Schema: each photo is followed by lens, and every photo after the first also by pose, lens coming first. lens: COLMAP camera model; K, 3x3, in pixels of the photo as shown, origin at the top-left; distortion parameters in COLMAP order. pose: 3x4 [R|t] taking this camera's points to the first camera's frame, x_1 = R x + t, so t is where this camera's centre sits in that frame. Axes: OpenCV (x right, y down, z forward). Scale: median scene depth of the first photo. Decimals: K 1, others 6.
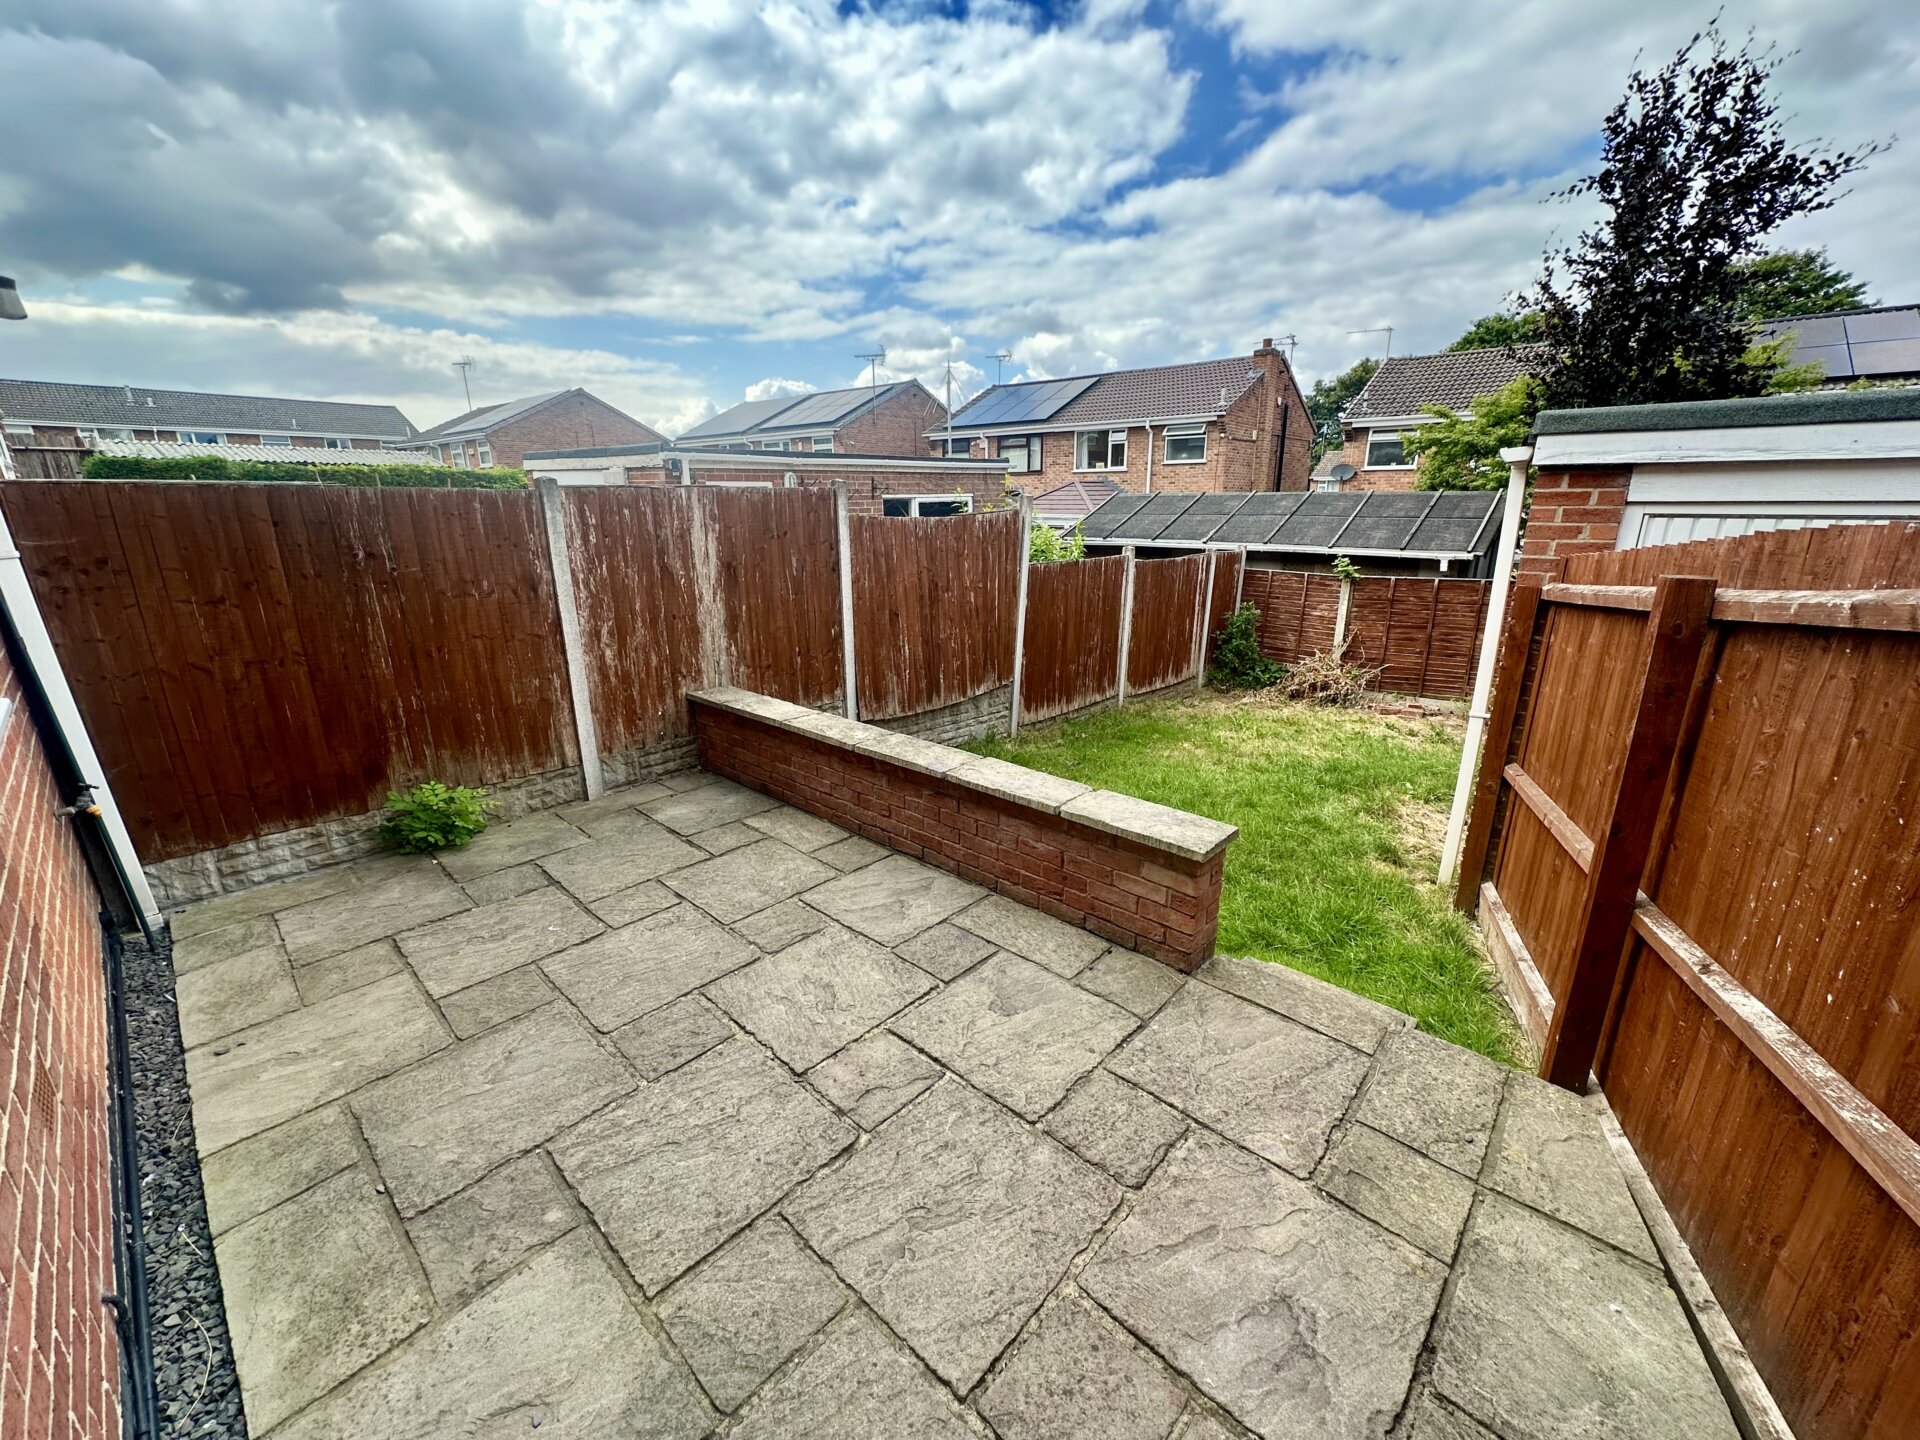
lens RADIAL K [[769.4, 0, 957.5], [0, 769.4, 719.6], [0, 0, 1]] dist [0.000235, 0.000205]
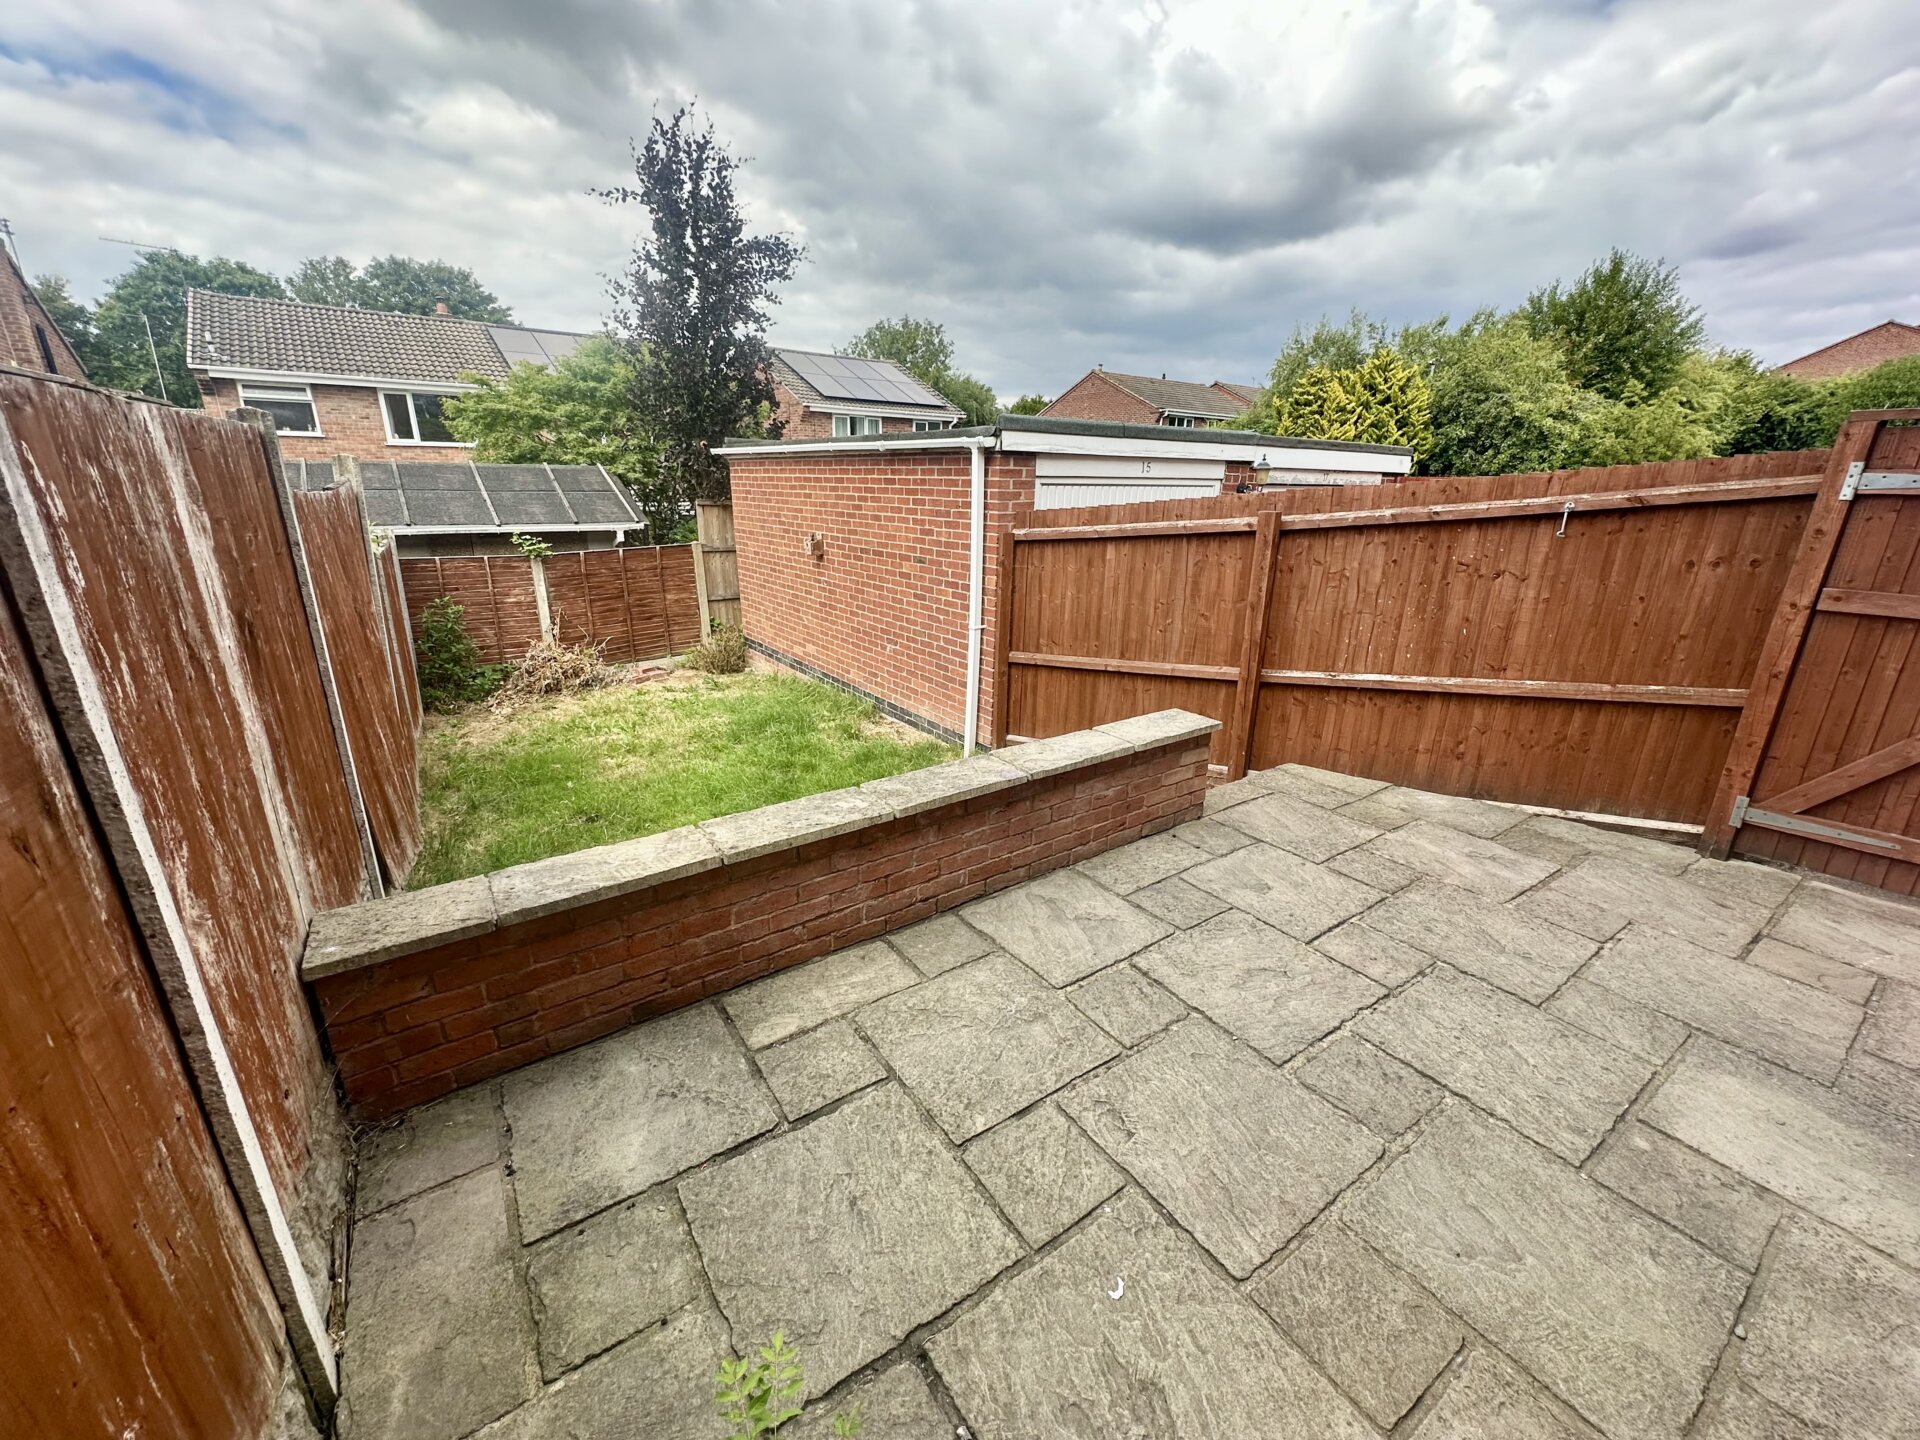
lens RADIAL K [[769.4, 0, 965.1], [0, 769.4, 727.1], [0, 0, 1]] dist [0.000235, 0.000205]
pose [[0.207958, -0.293248, 0.933145, -0.429286], [0.257757, 0.936711, 0.236926, -0.107655], [-0.943565, 0.191254, 0.270383, 0.412585]]
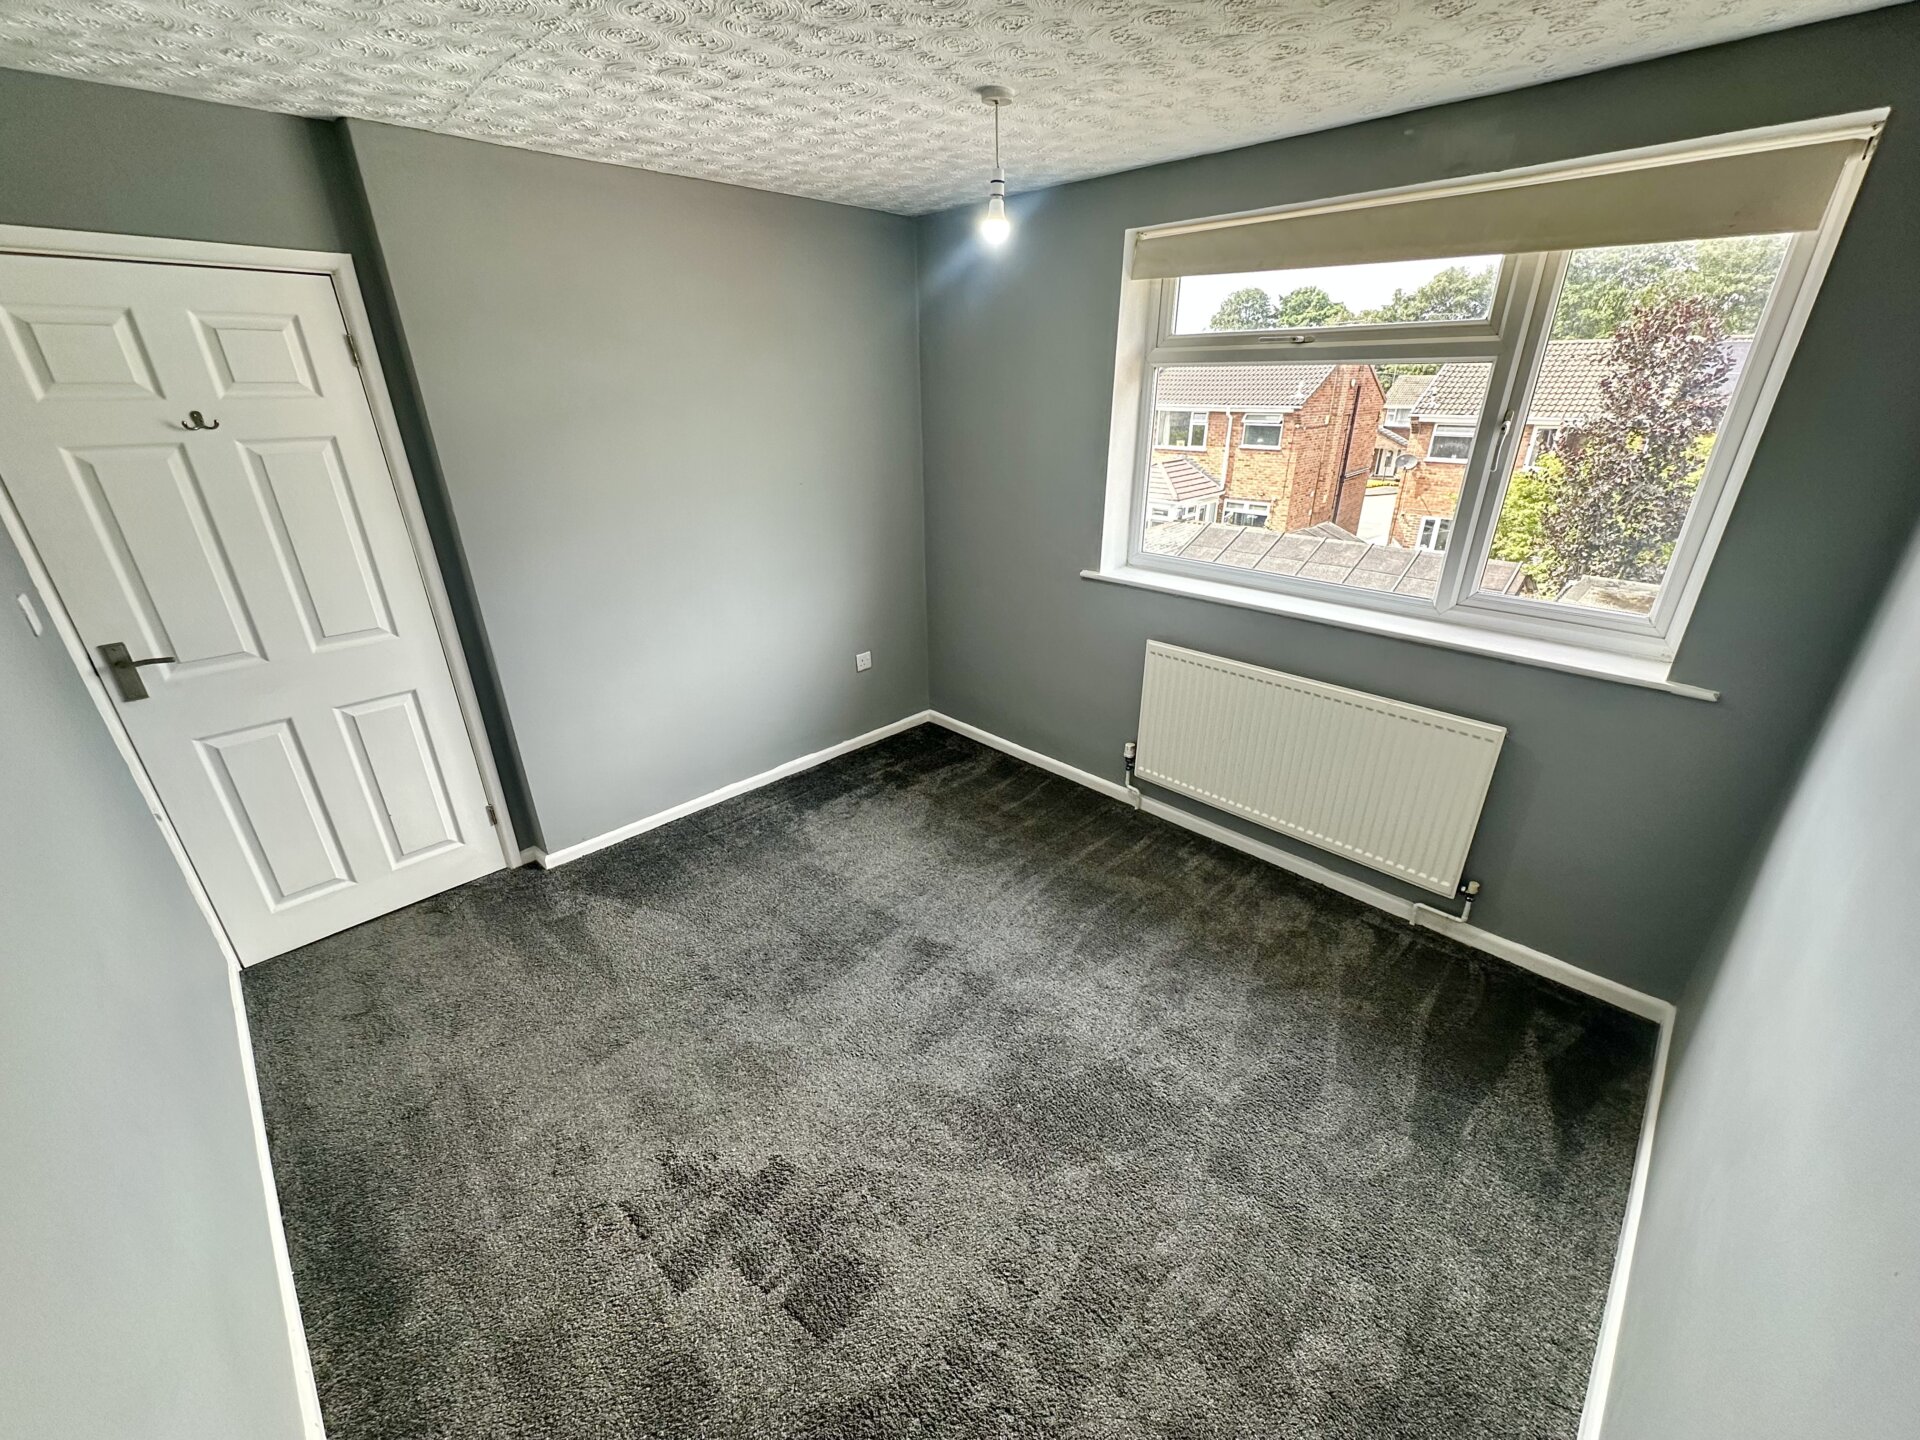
lens RADIAL K [[769.4, 0, 965.1], [0, 769.4, 720.4], [0, 0, 1]] dist [0.000235, 0.000205]
pose [[0.998962, 0.015549, -0.042824, -0.224989], [-0.009919, 0.991638, 0.128671, -0.262197], [0.044467, -0.128113, 0.990762, -0.484494]]
